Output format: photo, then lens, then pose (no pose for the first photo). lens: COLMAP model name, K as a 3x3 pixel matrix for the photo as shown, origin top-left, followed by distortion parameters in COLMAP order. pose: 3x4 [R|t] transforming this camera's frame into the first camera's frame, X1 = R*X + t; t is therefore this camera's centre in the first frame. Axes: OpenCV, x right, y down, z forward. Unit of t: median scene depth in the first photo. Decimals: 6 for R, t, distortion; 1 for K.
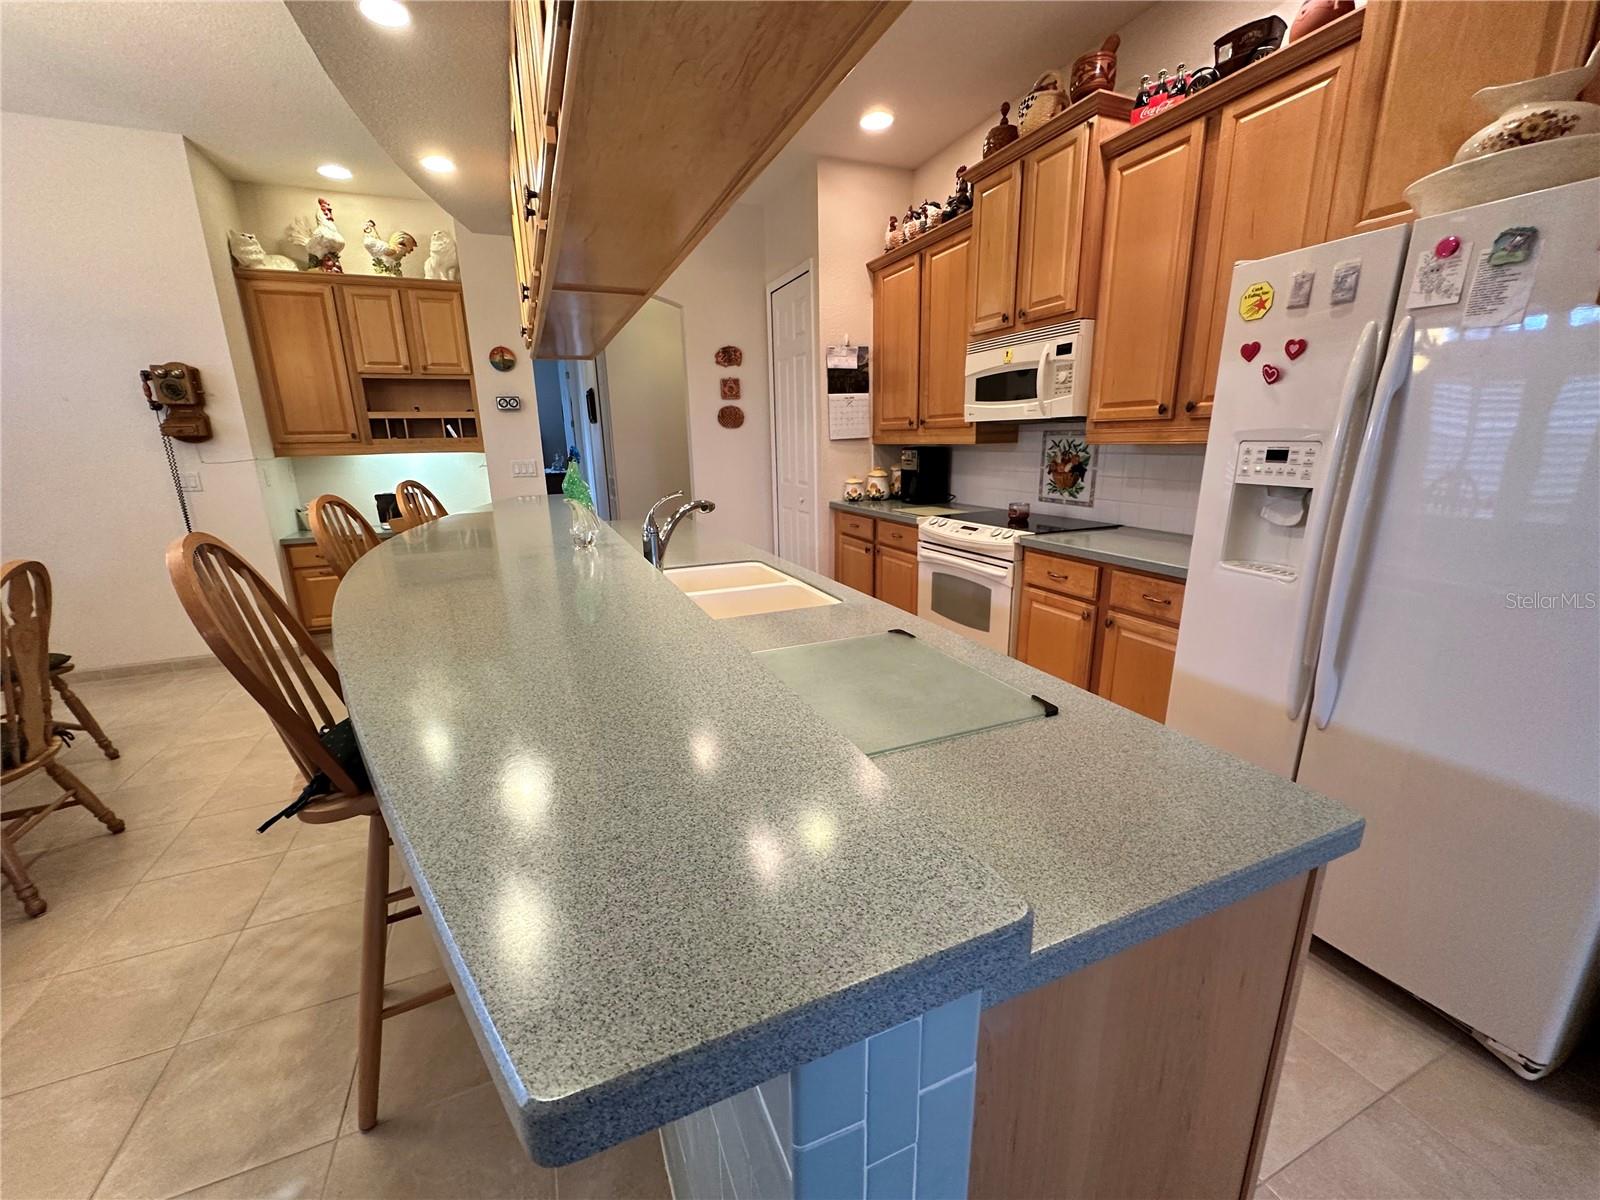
lens RADIAL K [[639.1, 0, 799.1], [0, 639.1, 601.3], [0, 0, 1]] dist [-0.003580, 0.001012]
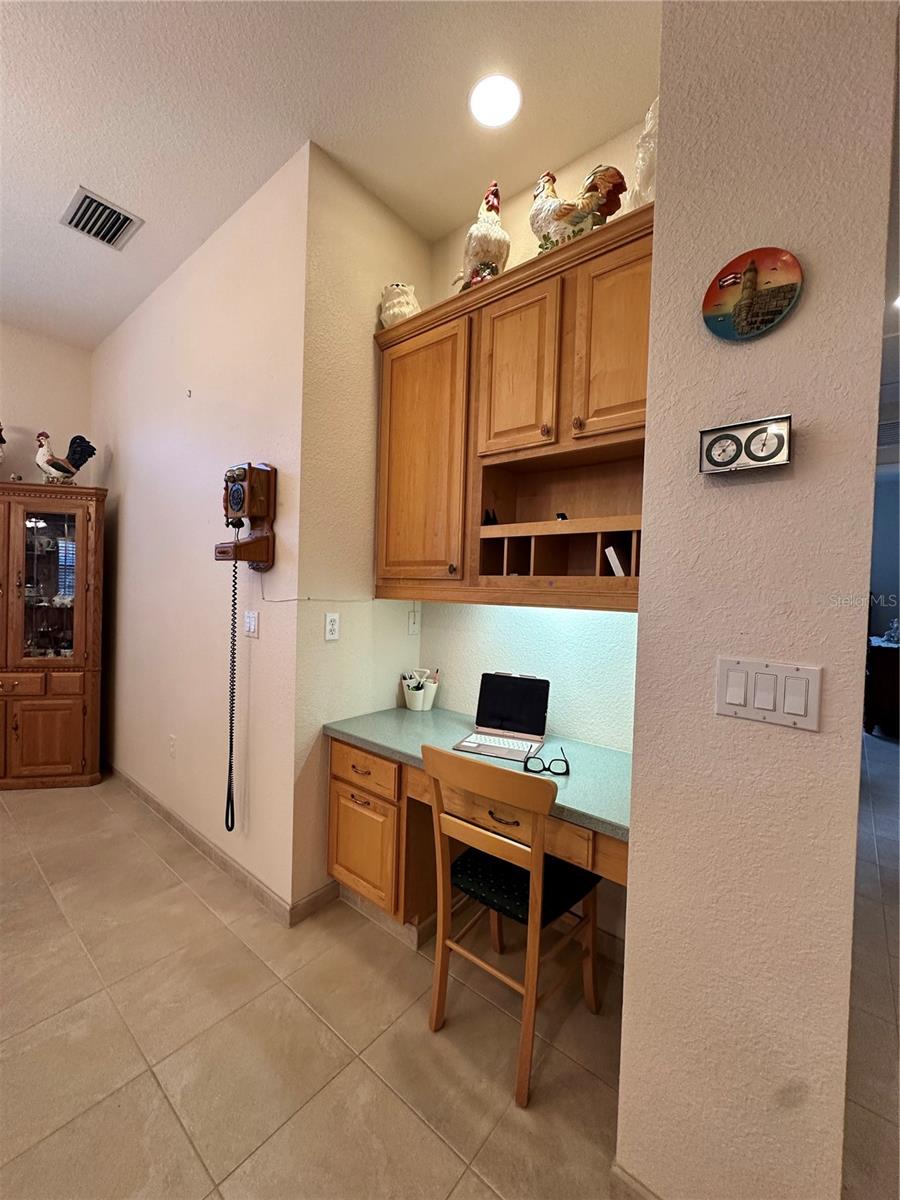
lens RADIAL K [[479.3, 0, 446.2], [0, 479.3, 600.7], [0, 0, 1]] dist [-0.003580, 0.001012]
pose [[0.451946, 0.054040, -0.890407, -0.411146], [-0.259742, 0.962884, -0.073399, -0.251139], [0.853392, 0.264449, 0.449208, 1.021063]]
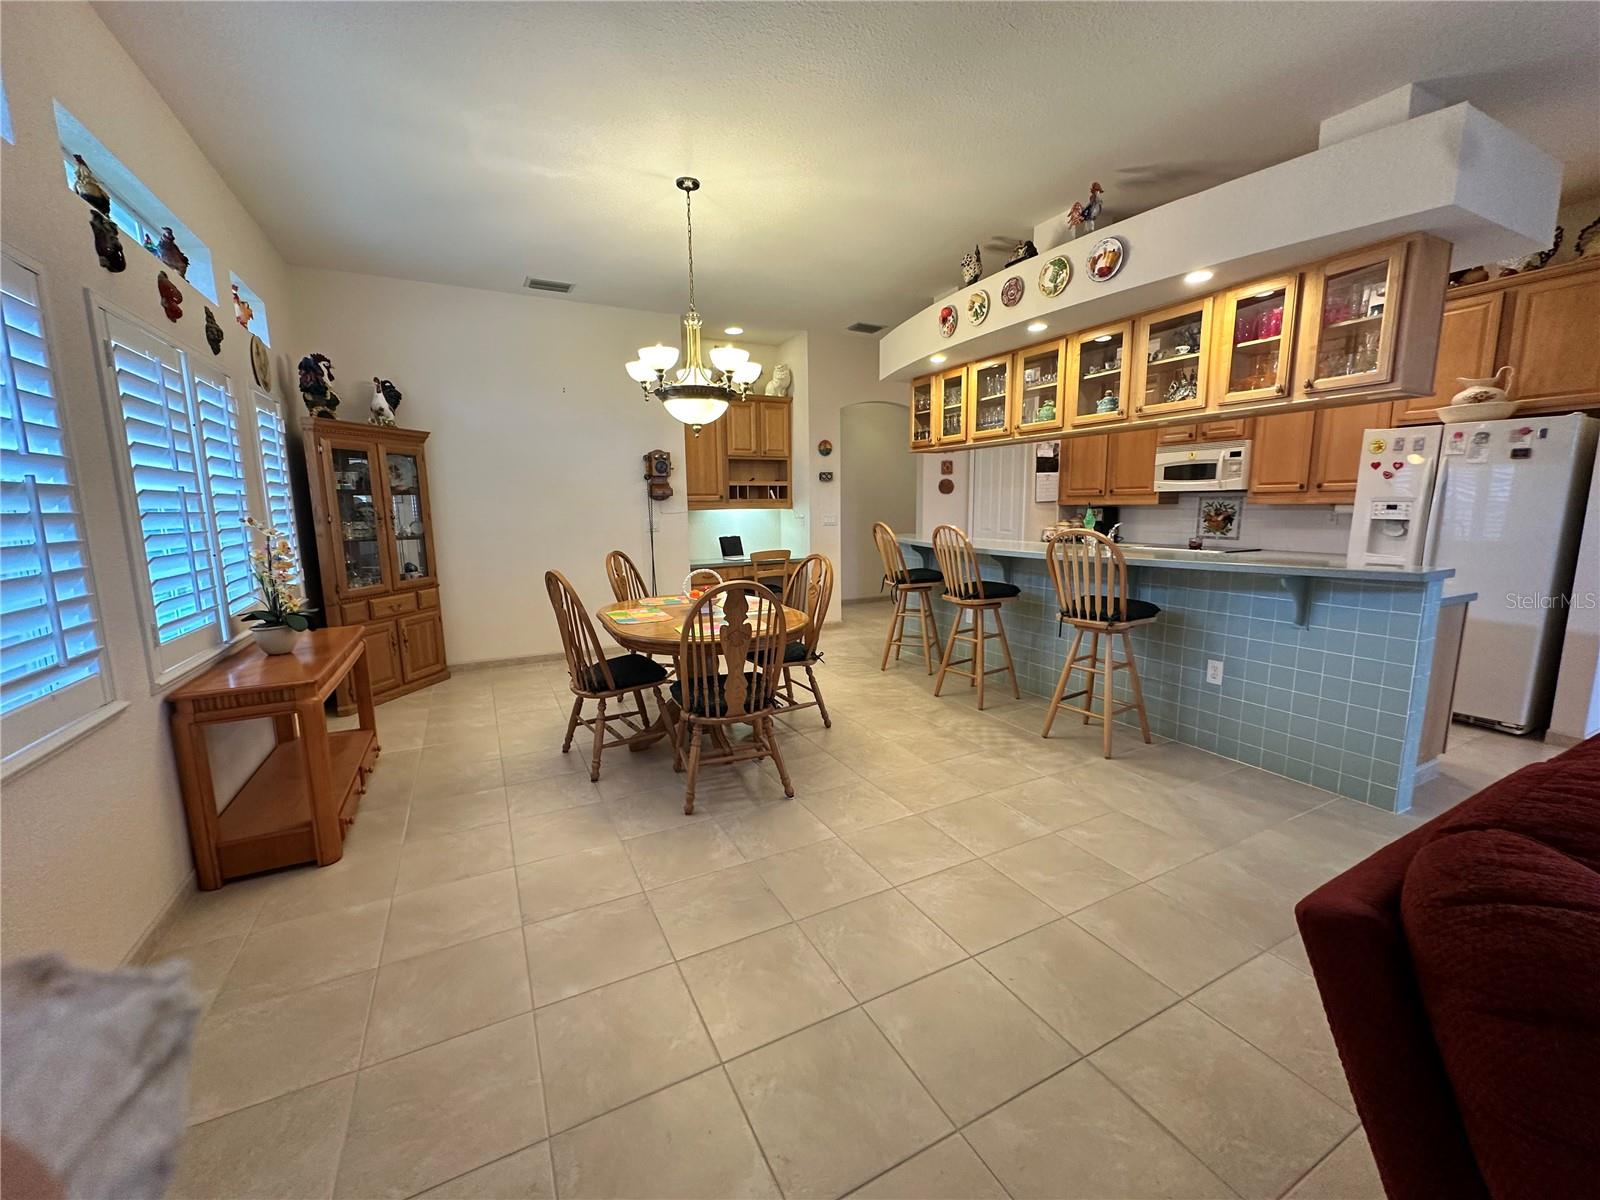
lens RADIAL K [[639.1, 0, 799.7], [0, 639.1, 603.1], [0, 0, 1]] dist [-0.003580, 0.001012]
pose [[0.997697, -0.004049, 0.067713, -0.774050], [0.010472, 0.995444, -0.094773, 0.159311], [-0.067021, 0.095264, 0.993193, -0.572019]]
